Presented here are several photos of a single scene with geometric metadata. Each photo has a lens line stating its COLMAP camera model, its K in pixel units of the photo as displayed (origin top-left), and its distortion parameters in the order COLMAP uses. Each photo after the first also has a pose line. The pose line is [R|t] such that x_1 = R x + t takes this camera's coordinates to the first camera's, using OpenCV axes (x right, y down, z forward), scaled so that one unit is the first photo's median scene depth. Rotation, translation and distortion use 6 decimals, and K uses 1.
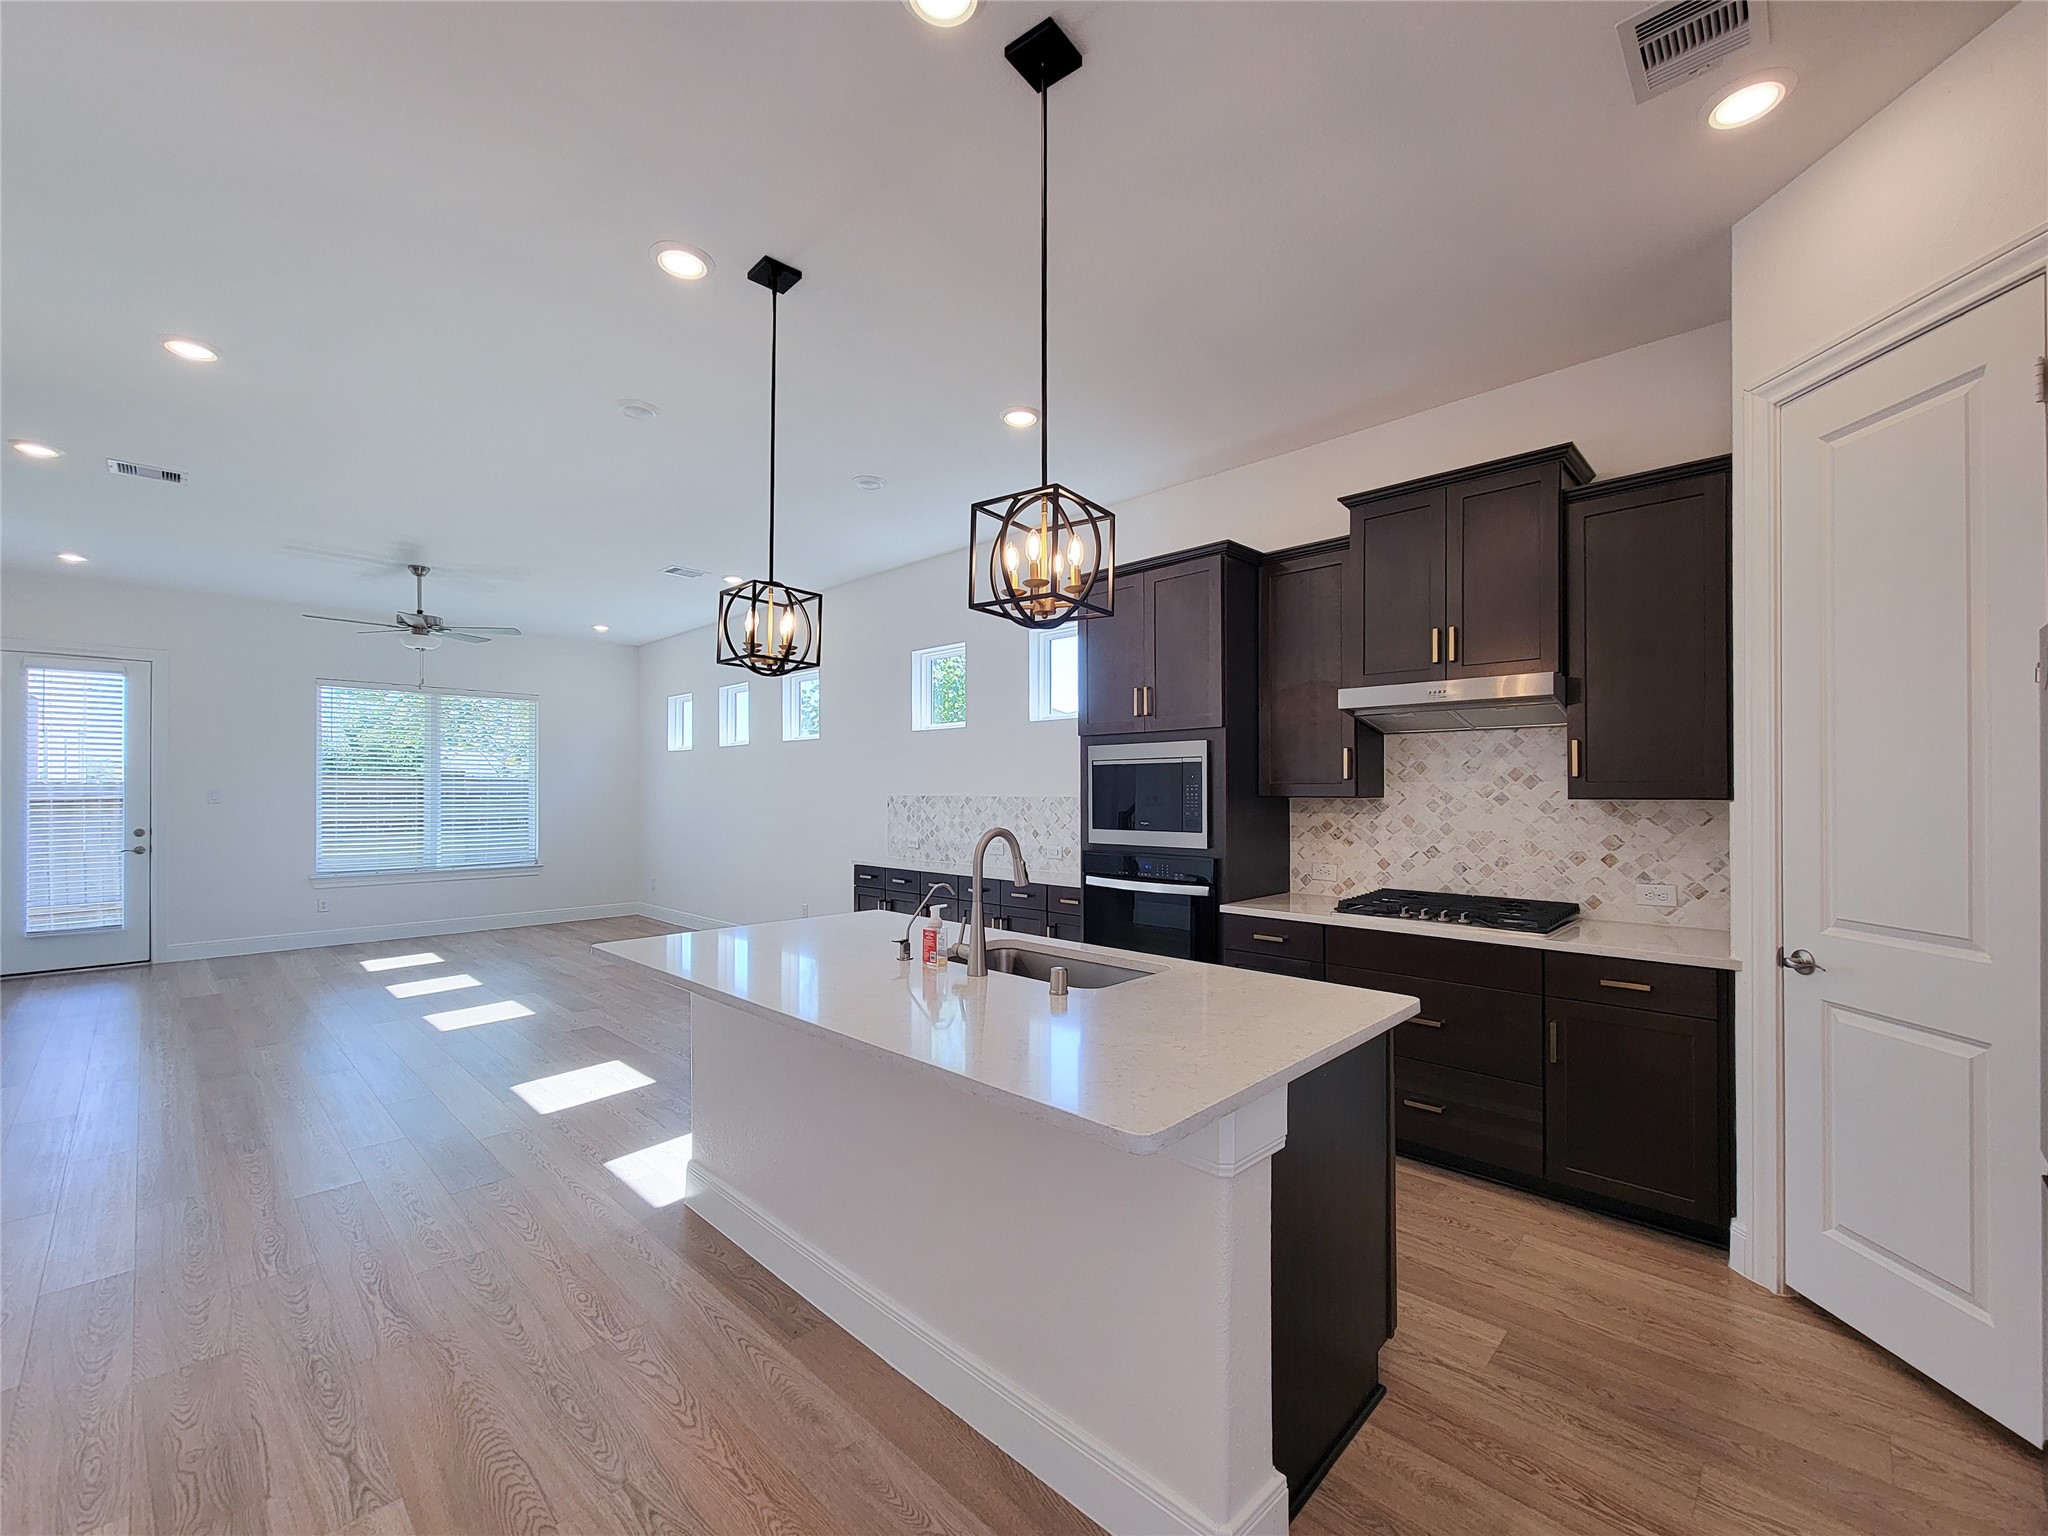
lens RADIAL K [[857.5, 0, 1010.4], [0, 857.5, 776.0], [0, 0, 1]] dist [0.005855, -0.003682]
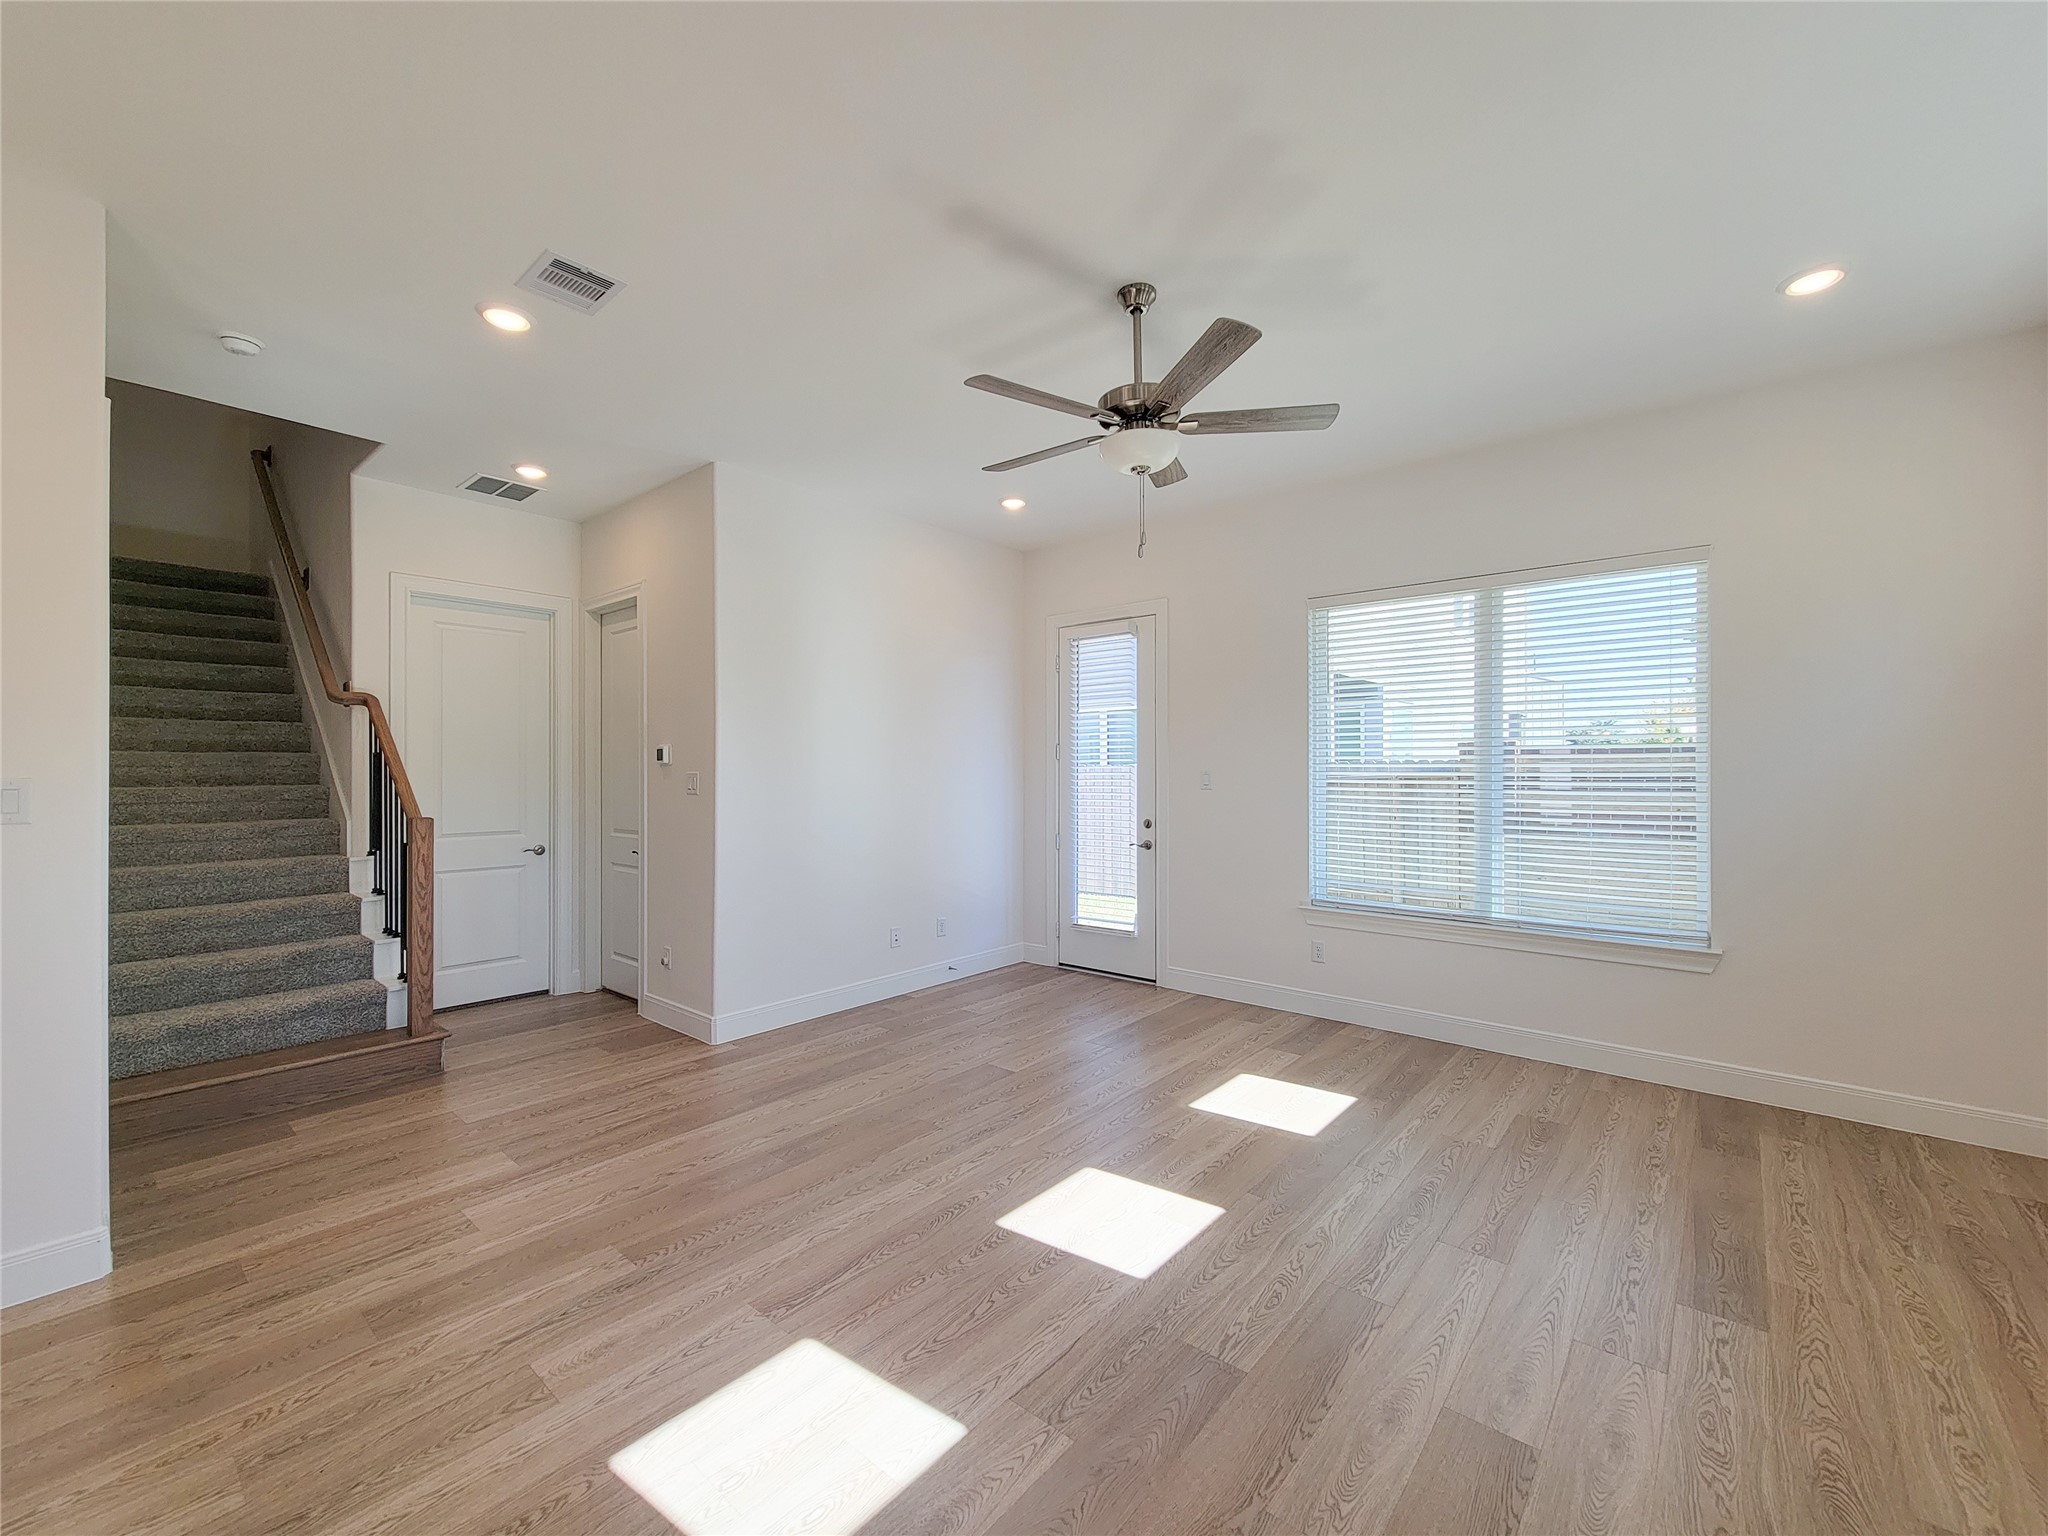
lens RADIAL K [[857.5, 0, 986.3], [0, 857.5, 773.8], [0, 0, 1]] dist [0.005855, -0.003682]
pose [[0.100923, 0.003992, -0.994886, -0.433321], [0.020973, 0.999761, 0.006139, 0.019998], [0.994673, -0.021485, 0.100815, 1.579746]]
